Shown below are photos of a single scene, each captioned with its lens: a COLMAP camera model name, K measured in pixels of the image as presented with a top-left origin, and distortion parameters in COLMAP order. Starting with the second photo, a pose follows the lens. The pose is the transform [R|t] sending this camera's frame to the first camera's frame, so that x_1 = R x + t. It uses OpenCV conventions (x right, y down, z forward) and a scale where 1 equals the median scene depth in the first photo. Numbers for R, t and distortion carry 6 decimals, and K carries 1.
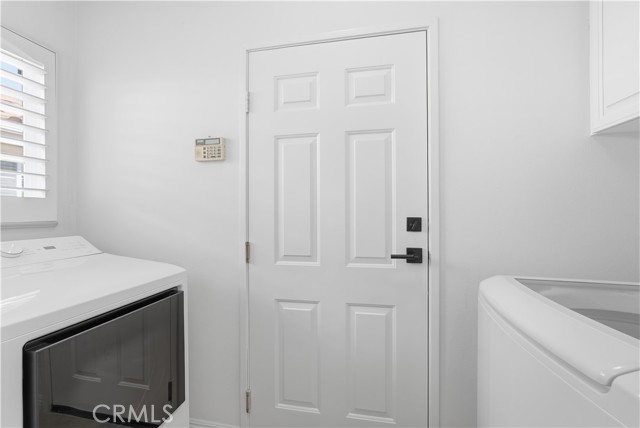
lens RADIAL K [[280.0, 0, 319.2], [0, 280.0, 214.1], [0, 0, 1]] dist [-0.008048, 0.003884]
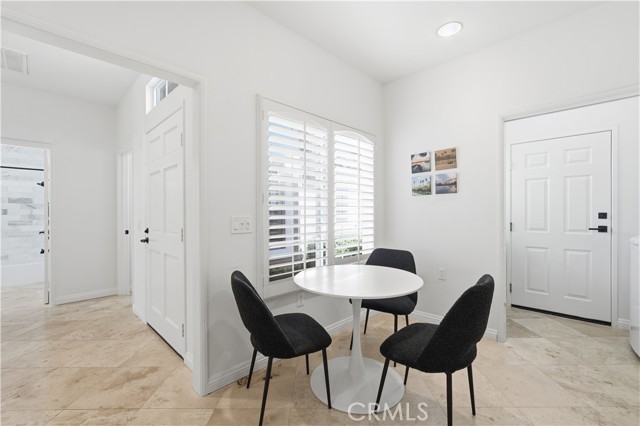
lens RADIAL K [[280.0, 0, 320.4], [0, 280.0, 213.4], [0, 0, 1]] dist [-0.008048, 0.003884]
pose [[0.841430, 0.002336, -0.540361, -0.353180], [-0.001134, 0.999996, 0.002556, 0.014381], [0.540365, -0.001538, 0.841429, -2.051631]]
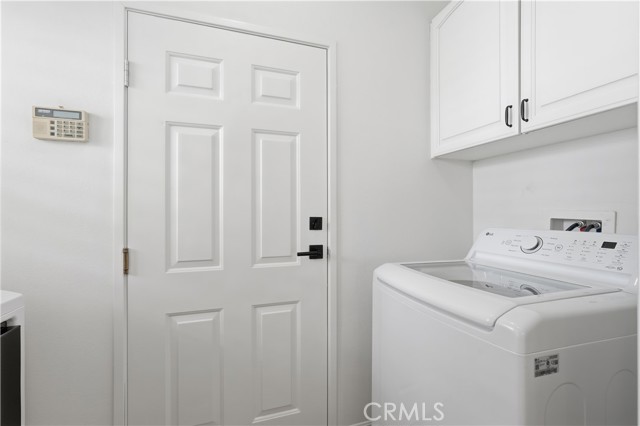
lens RADIAL K [[280.0, 0, 317.9], [0, 280.0, 212.3], [0, 0, 1]] dist [-0.008048, 0.003884]
pose [[0.871177, 0.004278, 0.490950, -0.177892], [-0.002383, 0.999987, -0.004484, -0.001289], [-0.490962, 0.002737, 0.871176, 0.041253]]
